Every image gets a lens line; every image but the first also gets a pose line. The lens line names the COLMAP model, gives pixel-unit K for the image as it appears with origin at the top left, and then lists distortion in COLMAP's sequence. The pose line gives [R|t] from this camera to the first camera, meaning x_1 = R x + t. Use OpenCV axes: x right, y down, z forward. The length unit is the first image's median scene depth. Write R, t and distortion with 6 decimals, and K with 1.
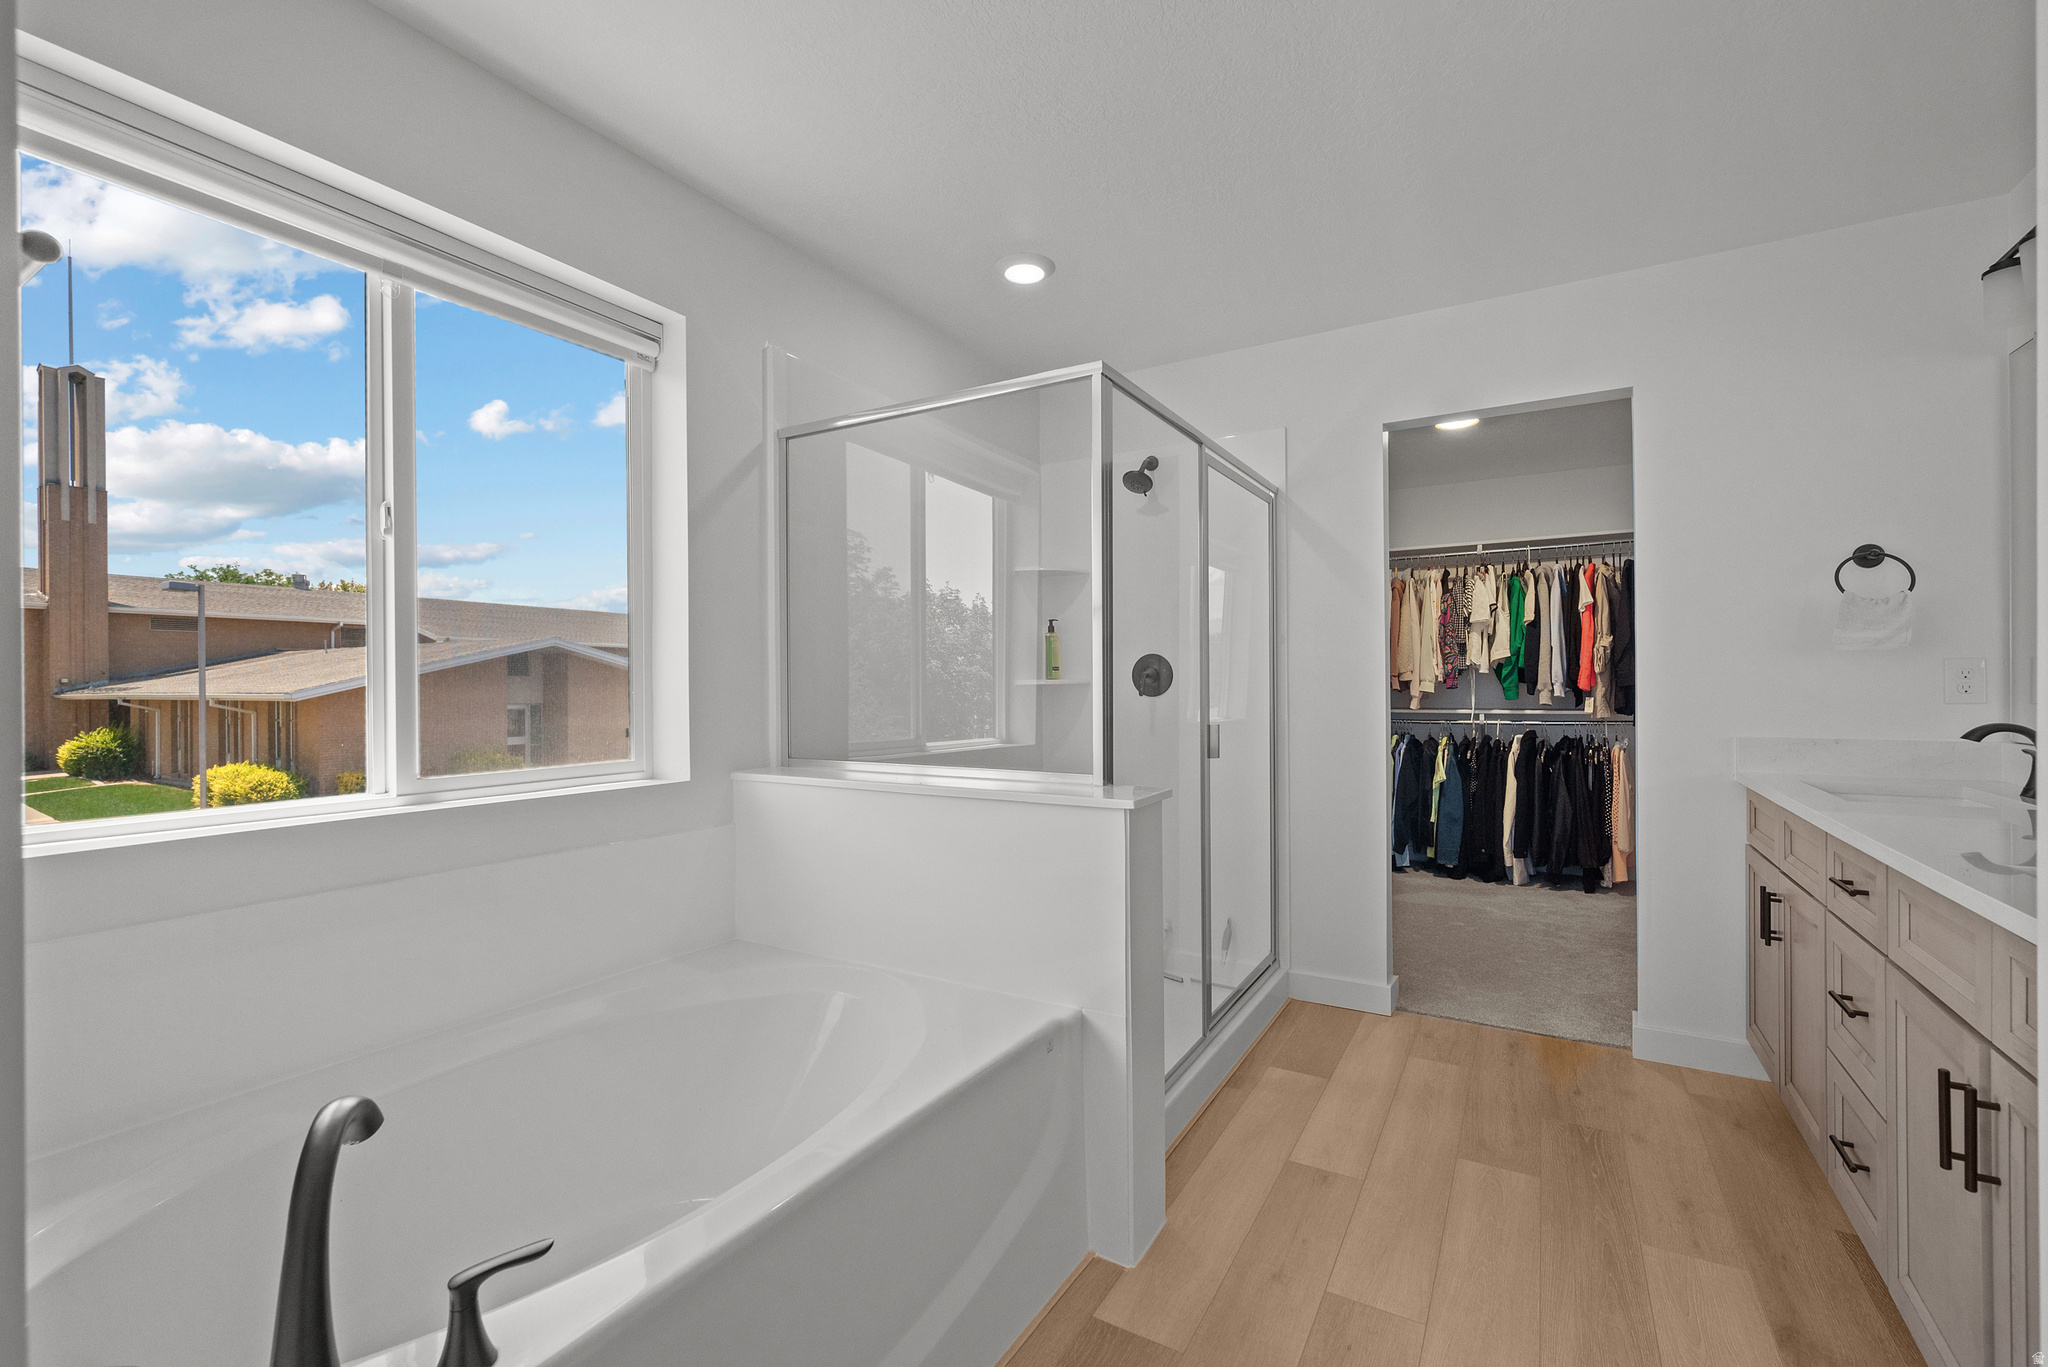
lens RADIAL K [[876.2, 0, 1083.0], [0, 876.2, 687.9], [0, 0, 1]] dist [0.003876, 0.000371]
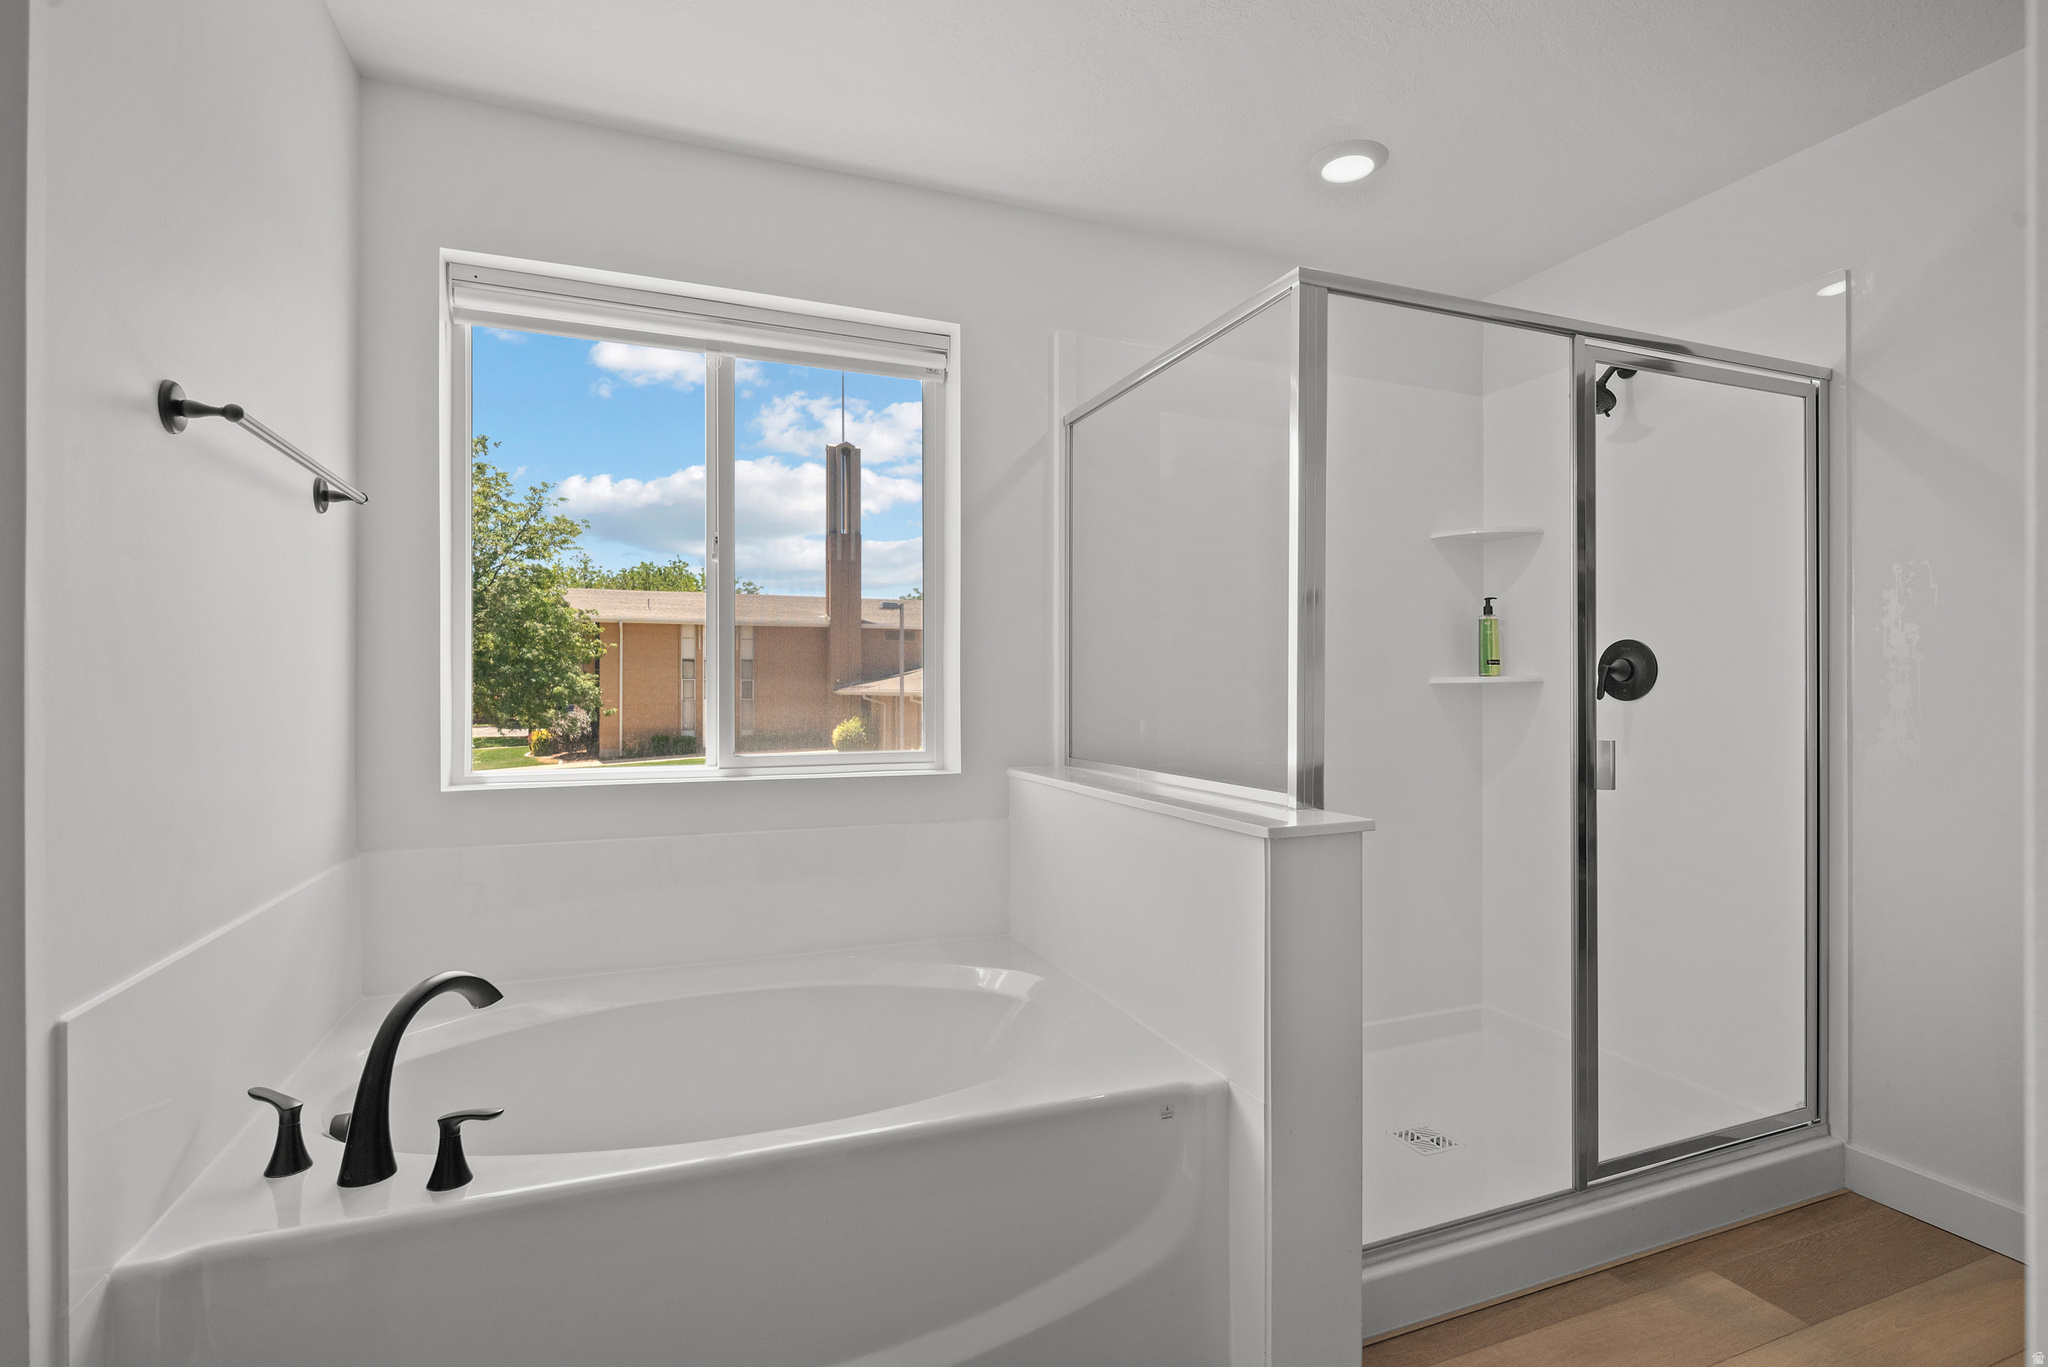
lens RADIAL K [[1018.2, 0, 1092.3], [0, 1018.2, 688.4], [0, 0, 1]] dist [0.008398, -0.001055]
pose [[0.782970, 0.004816, -0.622041, 0.294645], [-0.005888, 0.999983, 0.000332, 0.002982], [0.622032, 0.003402, 0.782984, 0.111404]]
